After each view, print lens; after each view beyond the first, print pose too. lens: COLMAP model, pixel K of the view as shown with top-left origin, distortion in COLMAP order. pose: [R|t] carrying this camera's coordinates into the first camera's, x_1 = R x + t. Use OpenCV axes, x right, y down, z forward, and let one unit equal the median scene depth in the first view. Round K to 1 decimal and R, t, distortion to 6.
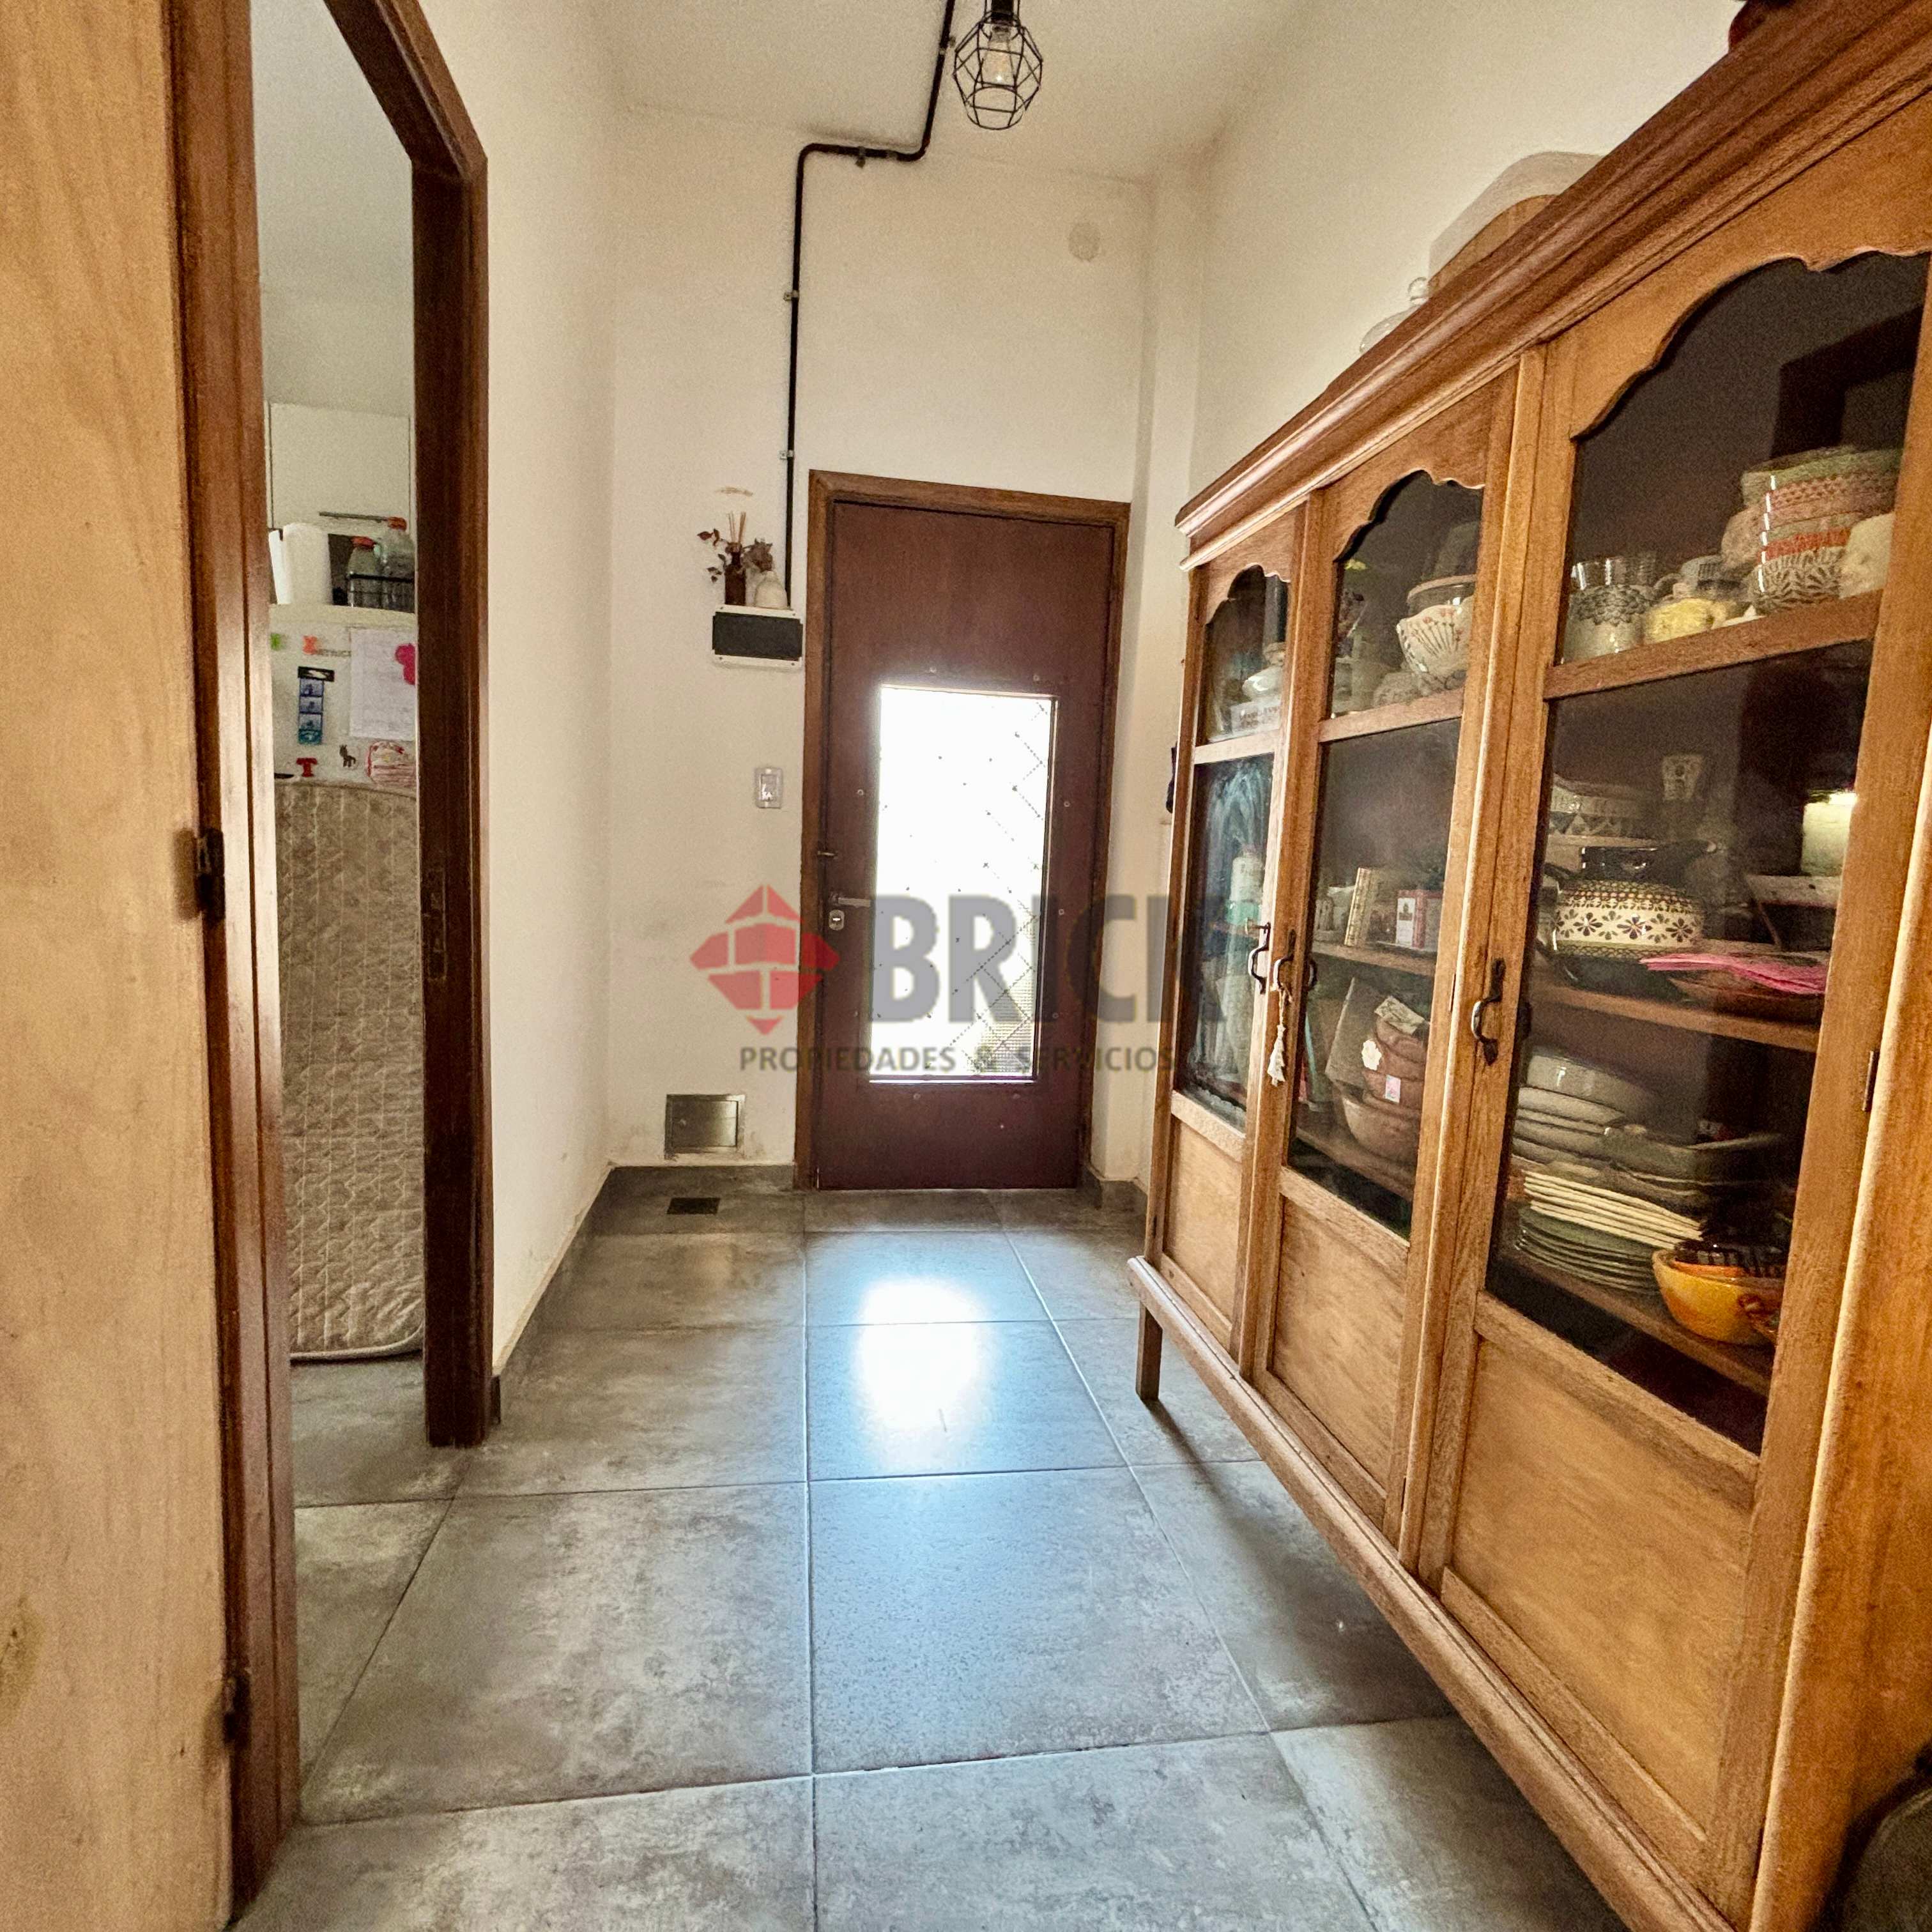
lens RADIAL K [[1041.7, 0, 962.4], [0, 1041.7, 966.6], [0, 0, 1]] dist [-0.003685, 0.000739]
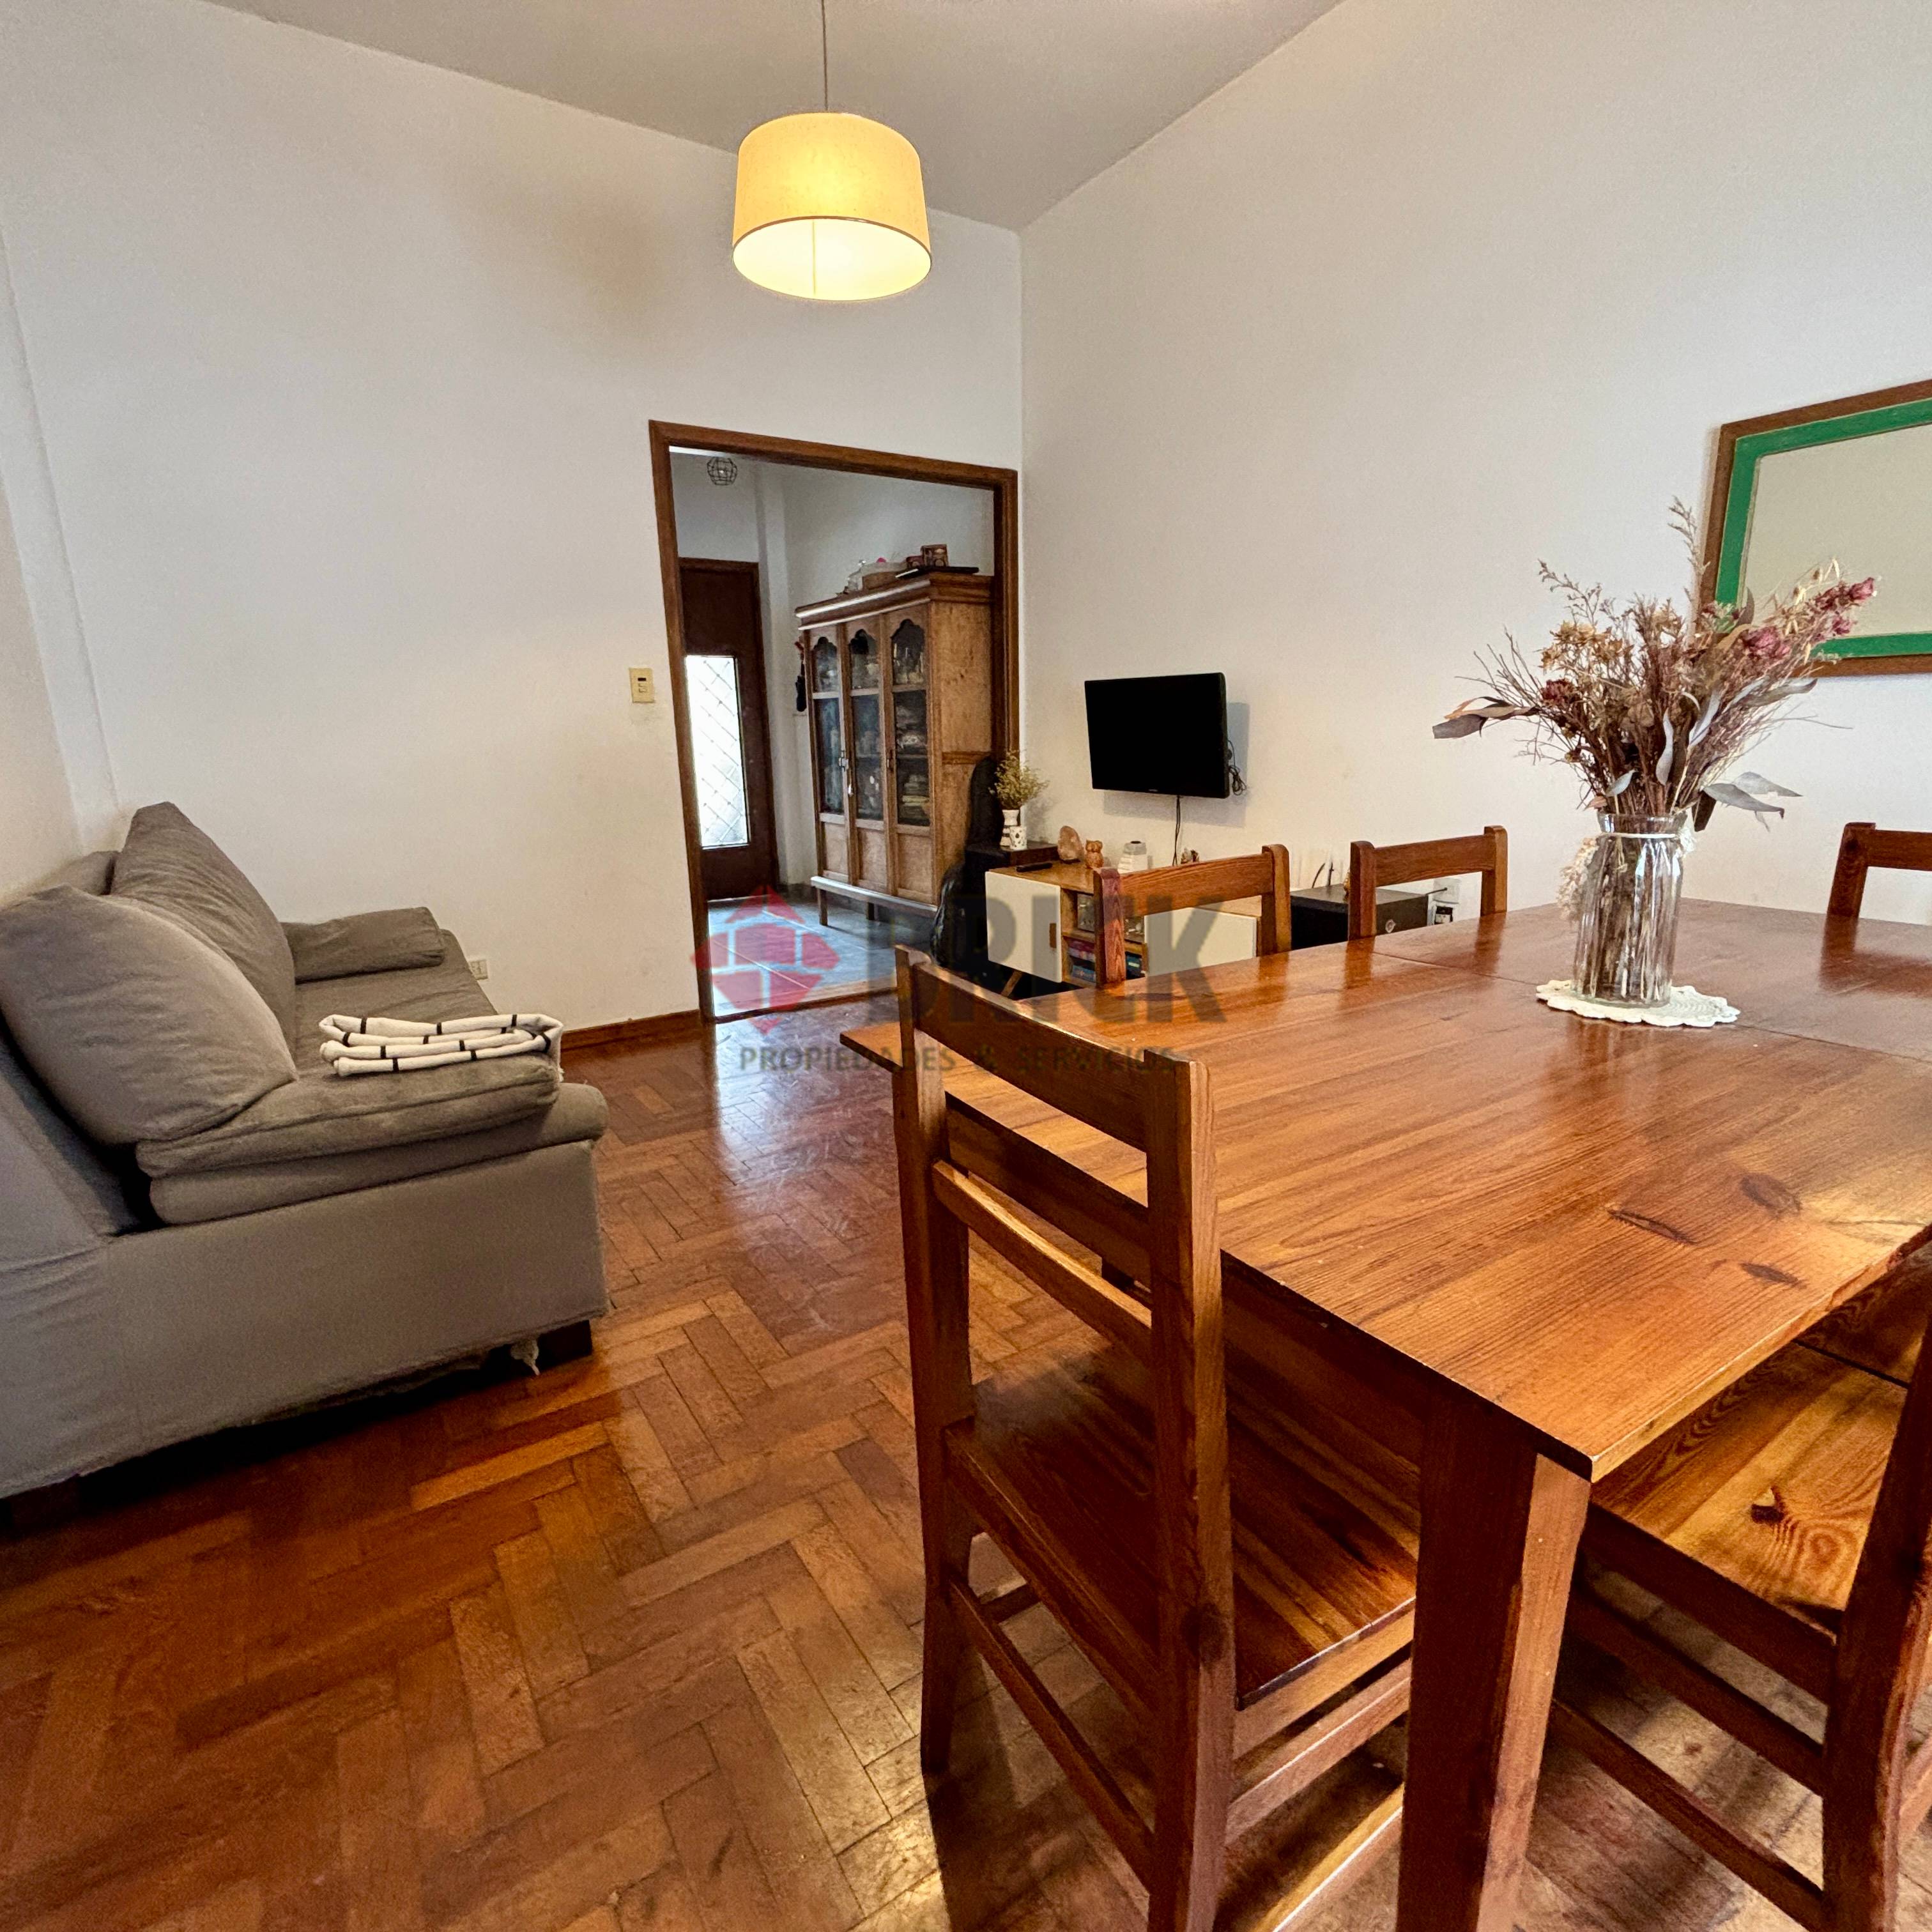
lens RADIAL K [[1041.7, 0, 967.0], [0, 1041.7, 969.1], [0, 0, 1]] dist [-0.003685, 0.000739]
pose [[0.922862, -0.150928, 0.354326, -0.664020], [0.107735, 0.984452, 0.138733, 0.242048], [-0.369755, -0.089858, 0.924774, -2.423941]]
